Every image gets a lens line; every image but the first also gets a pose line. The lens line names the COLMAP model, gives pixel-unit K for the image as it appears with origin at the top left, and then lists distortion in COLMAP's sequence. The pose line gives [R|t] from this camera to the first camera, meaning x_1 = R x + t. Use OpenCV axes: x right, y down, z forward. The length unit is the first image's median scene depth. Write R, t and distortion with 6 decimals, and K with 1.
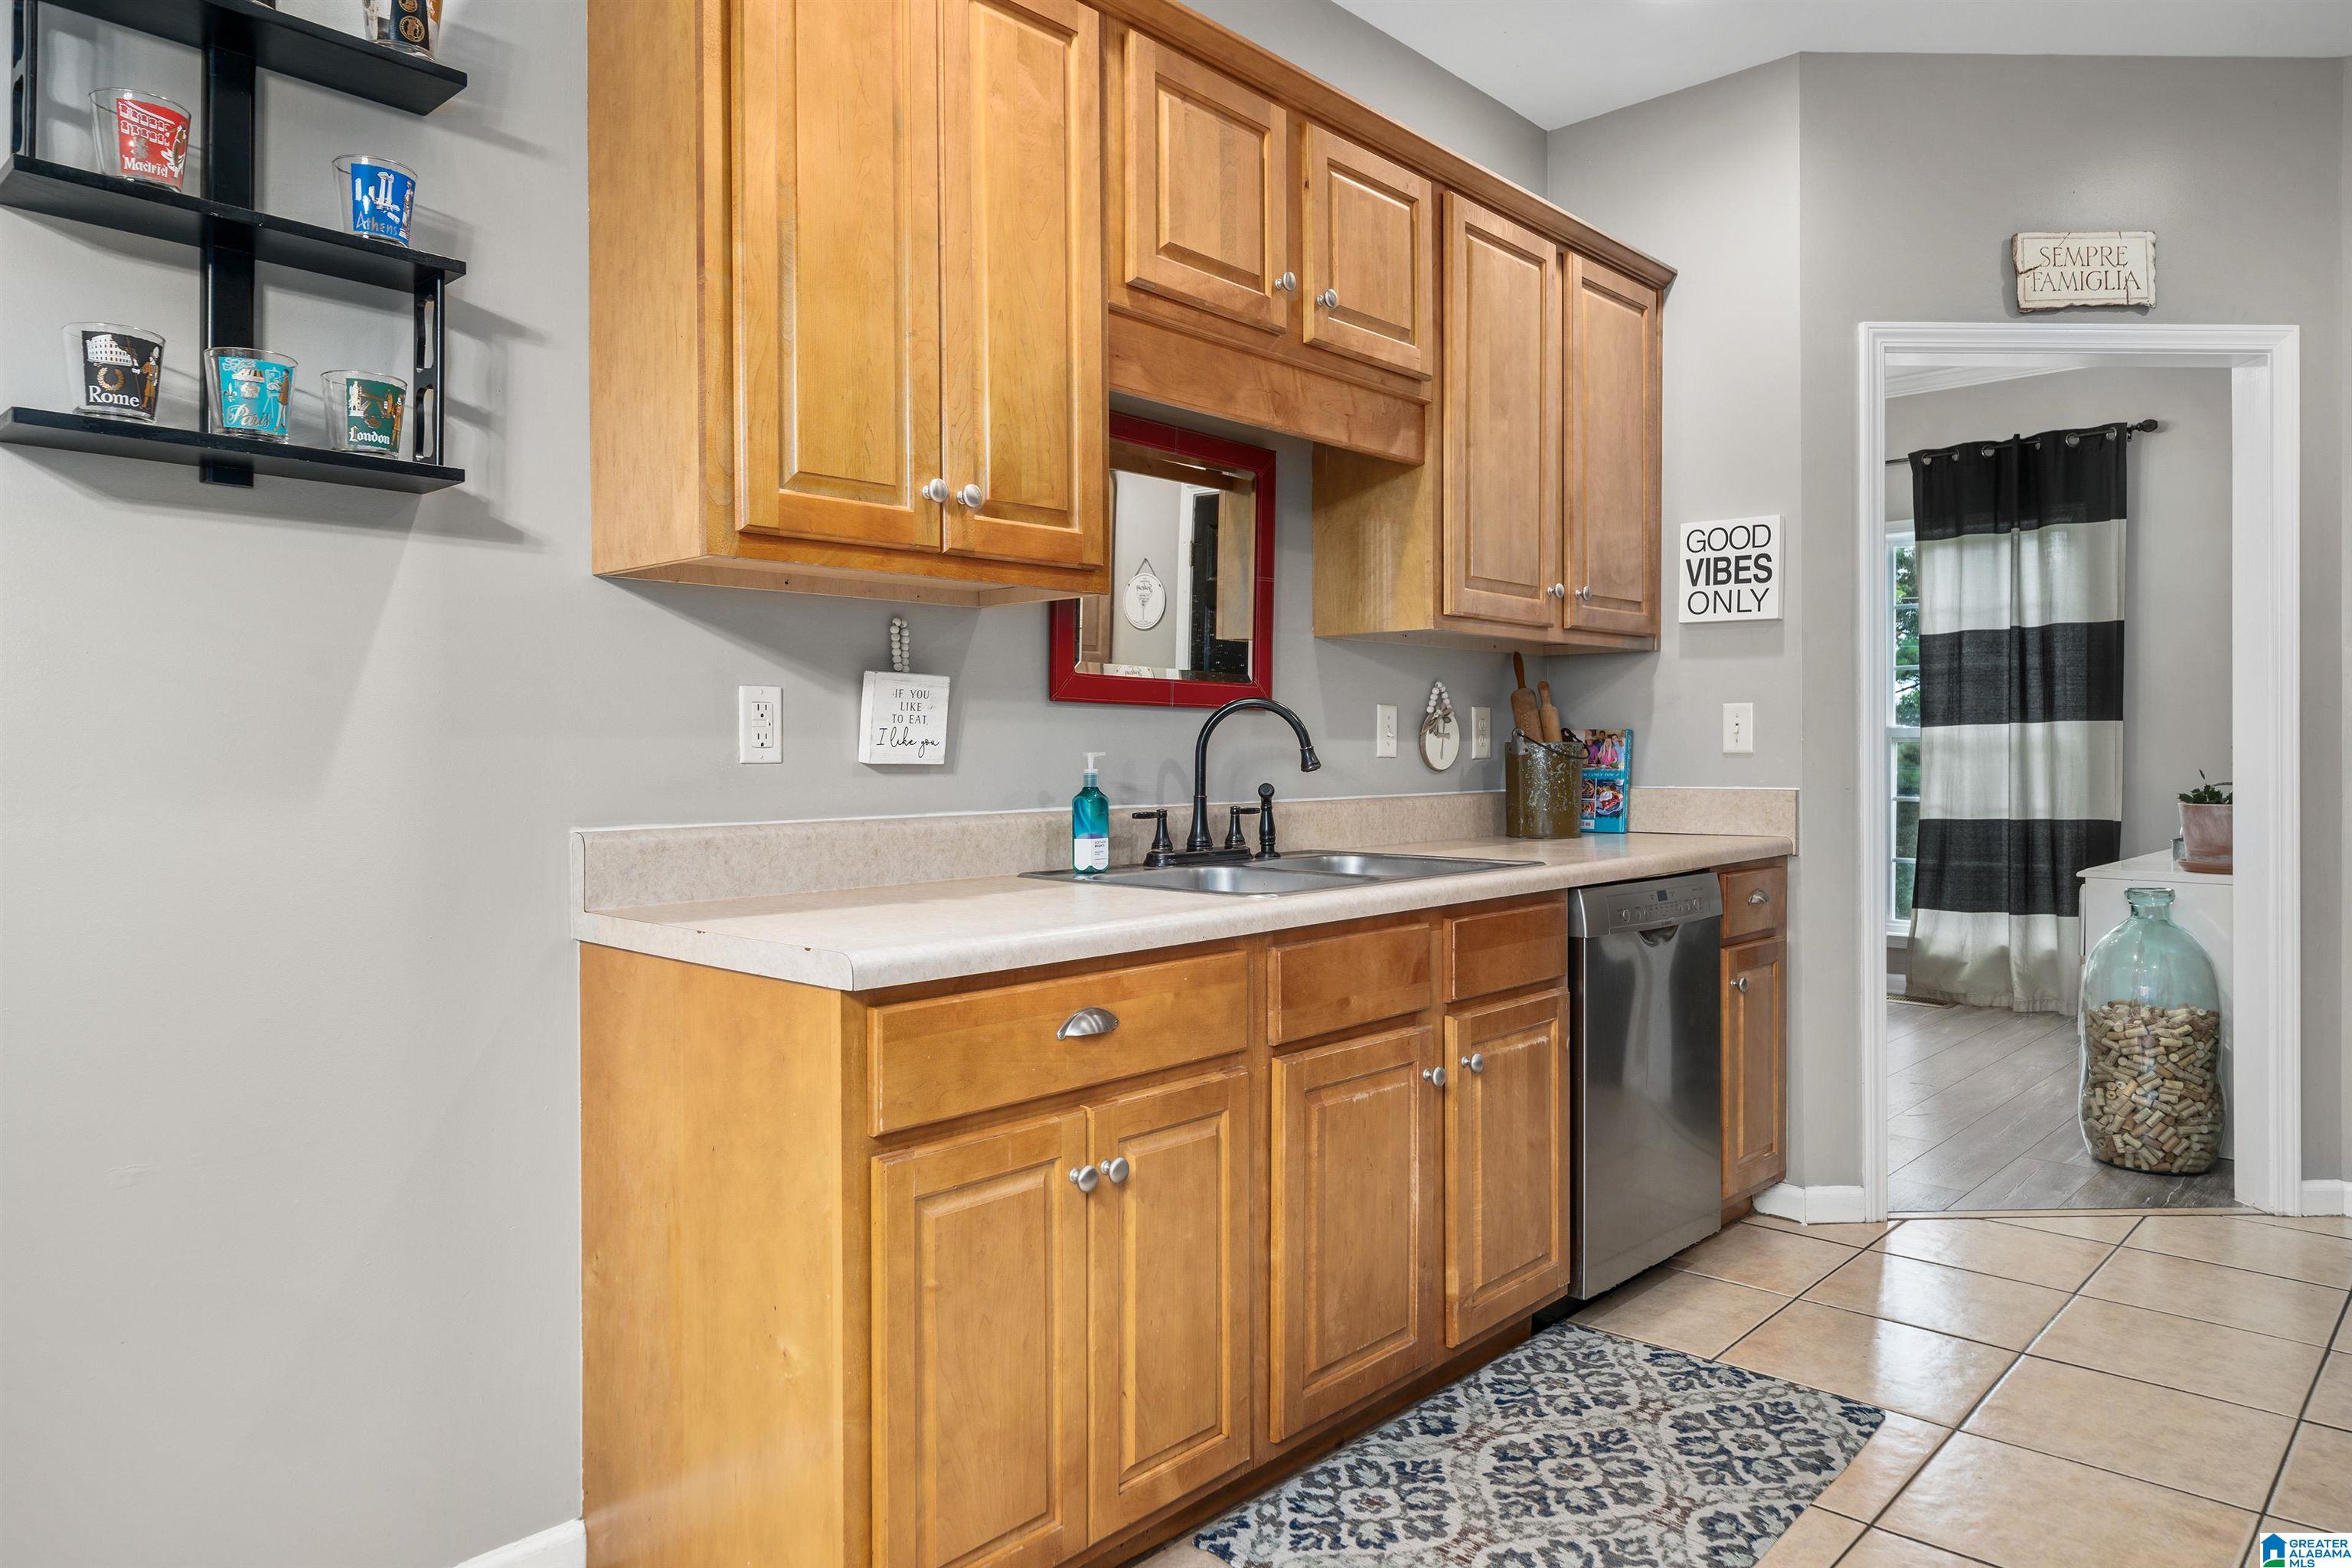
lens RADIAL K [[1499.5, 0, 1176.0], [0, 1499.5, 784.0], [0, 0, 1]] dist [-0.001652, 0.000768]
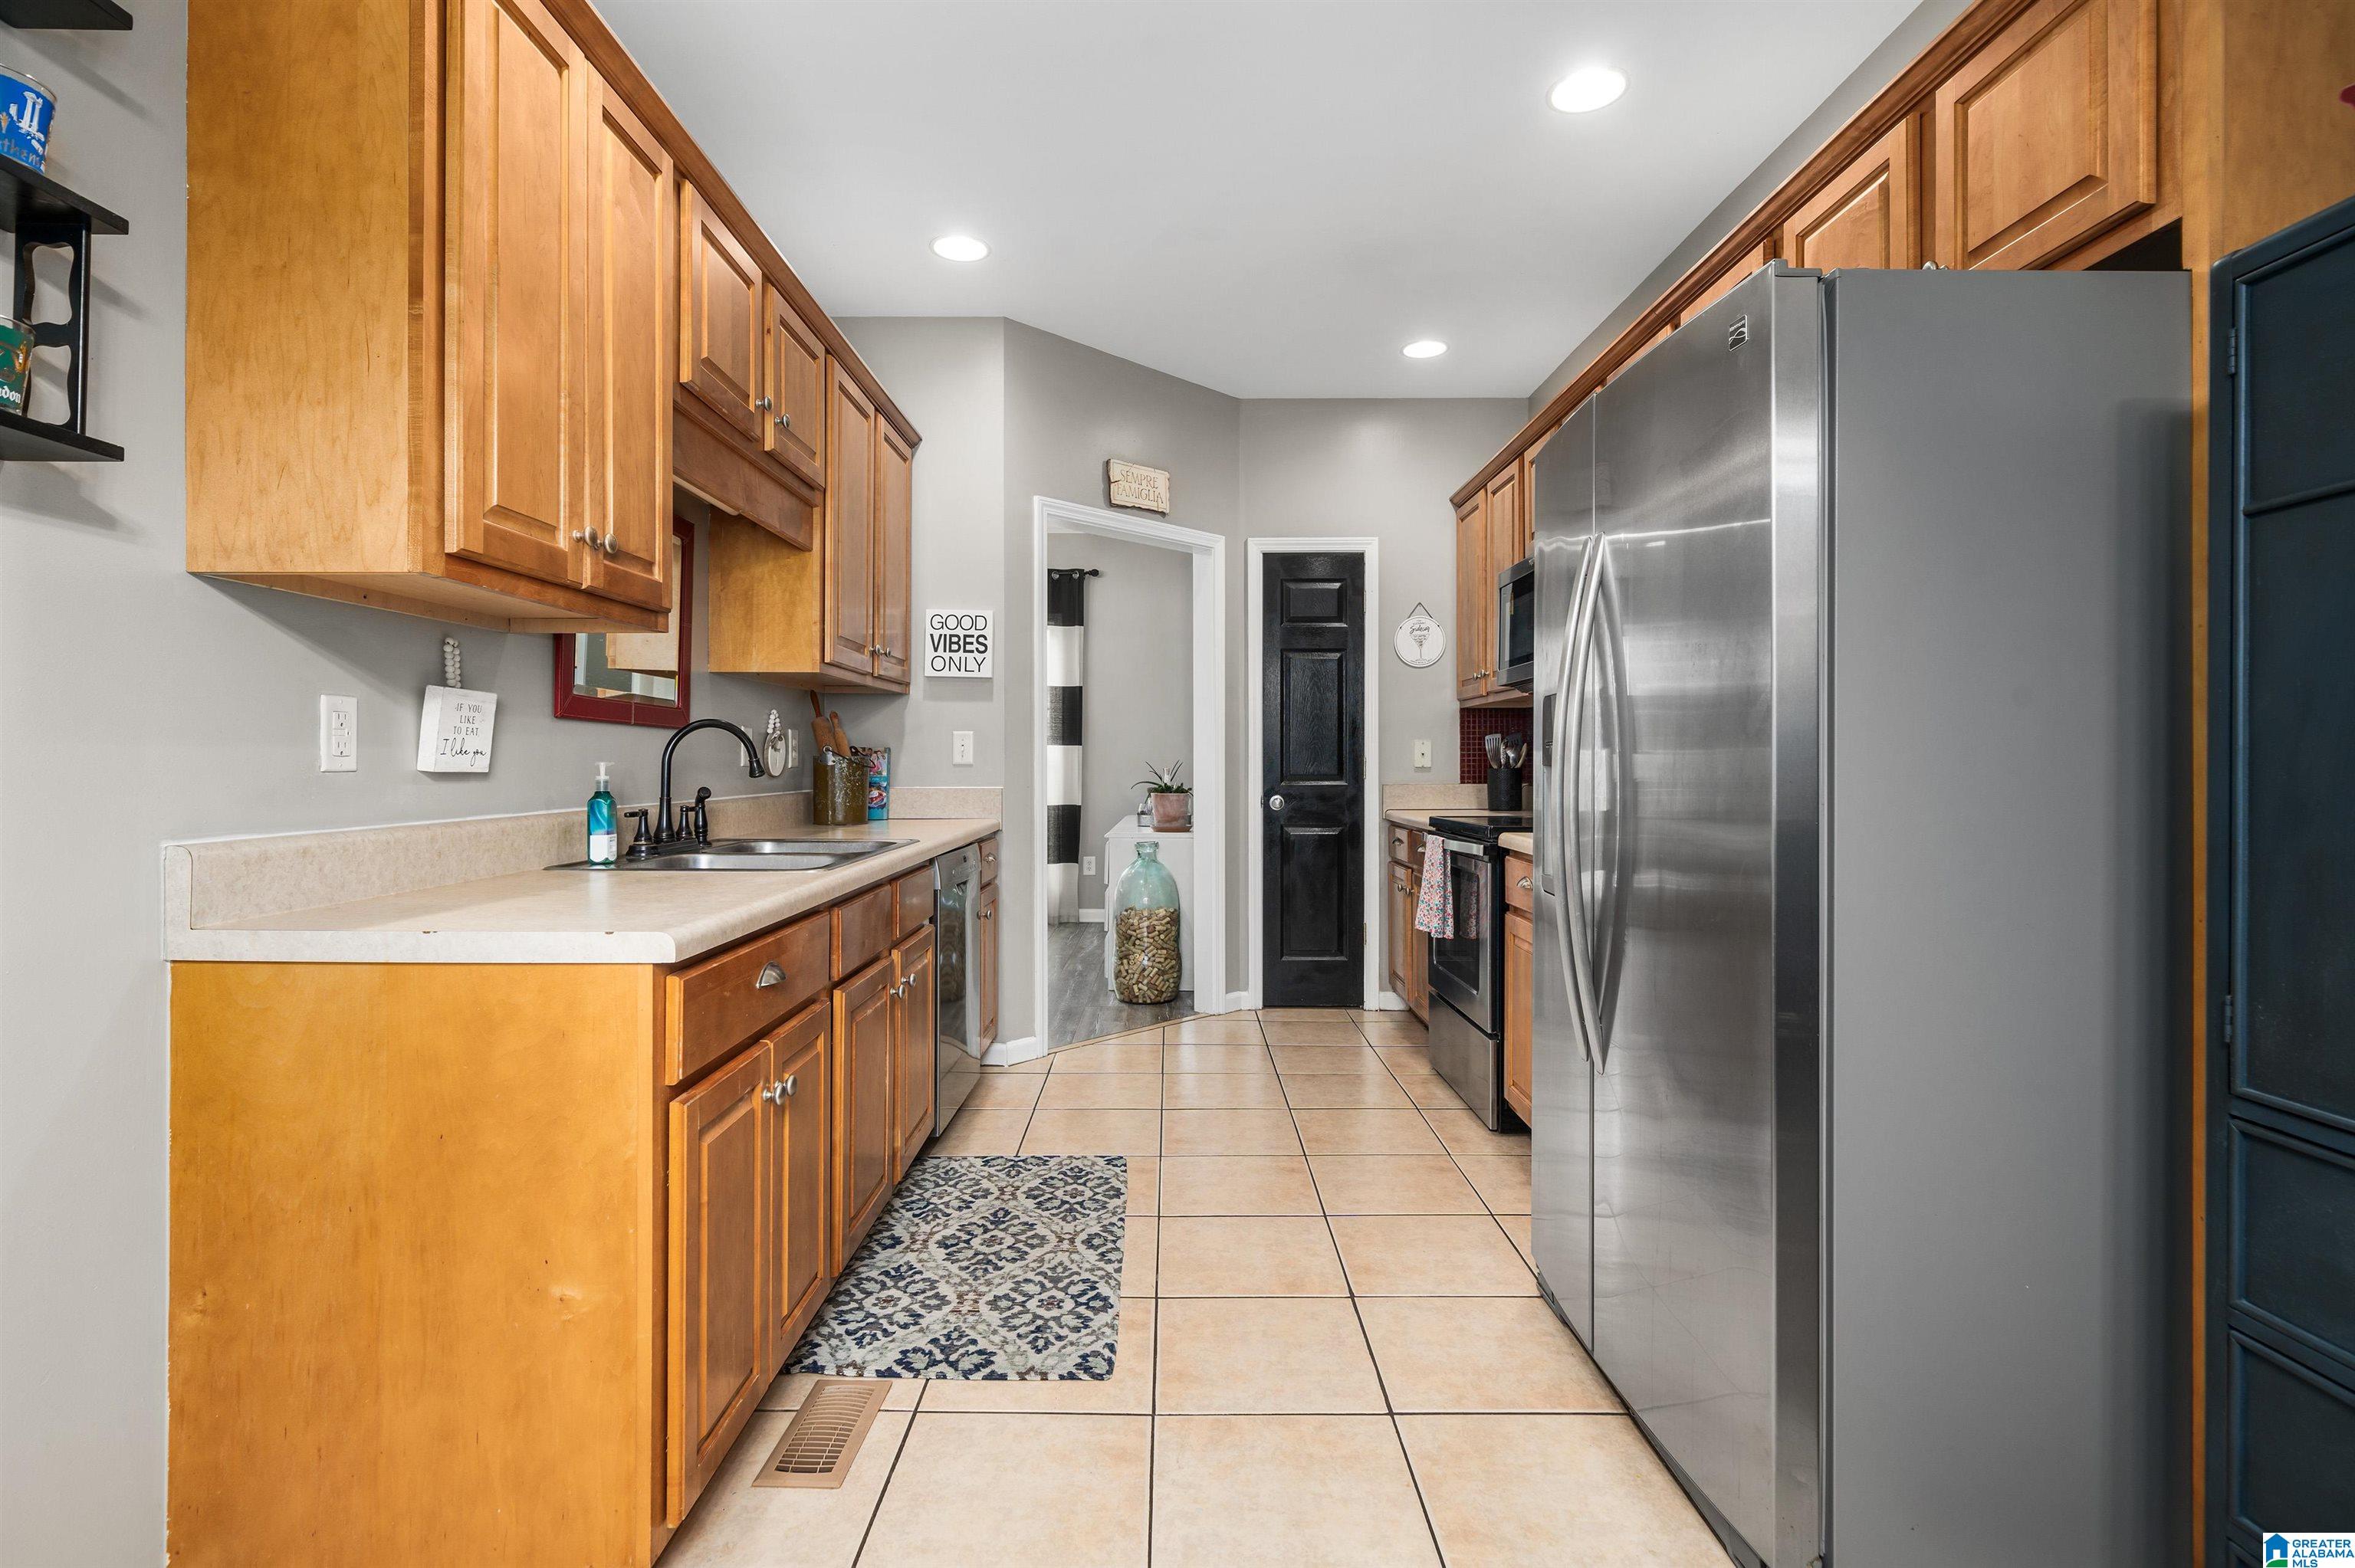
lens RADIAL K [[1103.0, 0, 1176.5], [0, 1103.0, 776.9], [0, 0, 1]] dist [0.000315, 0.000081]
pose [[0.728933, -0.004966, 0.684567, -0.346929], [0.011240, 0.999926, -0.004714, -0.000177], [-0.684493, 0.011131, 0.728934, 0.058611]]
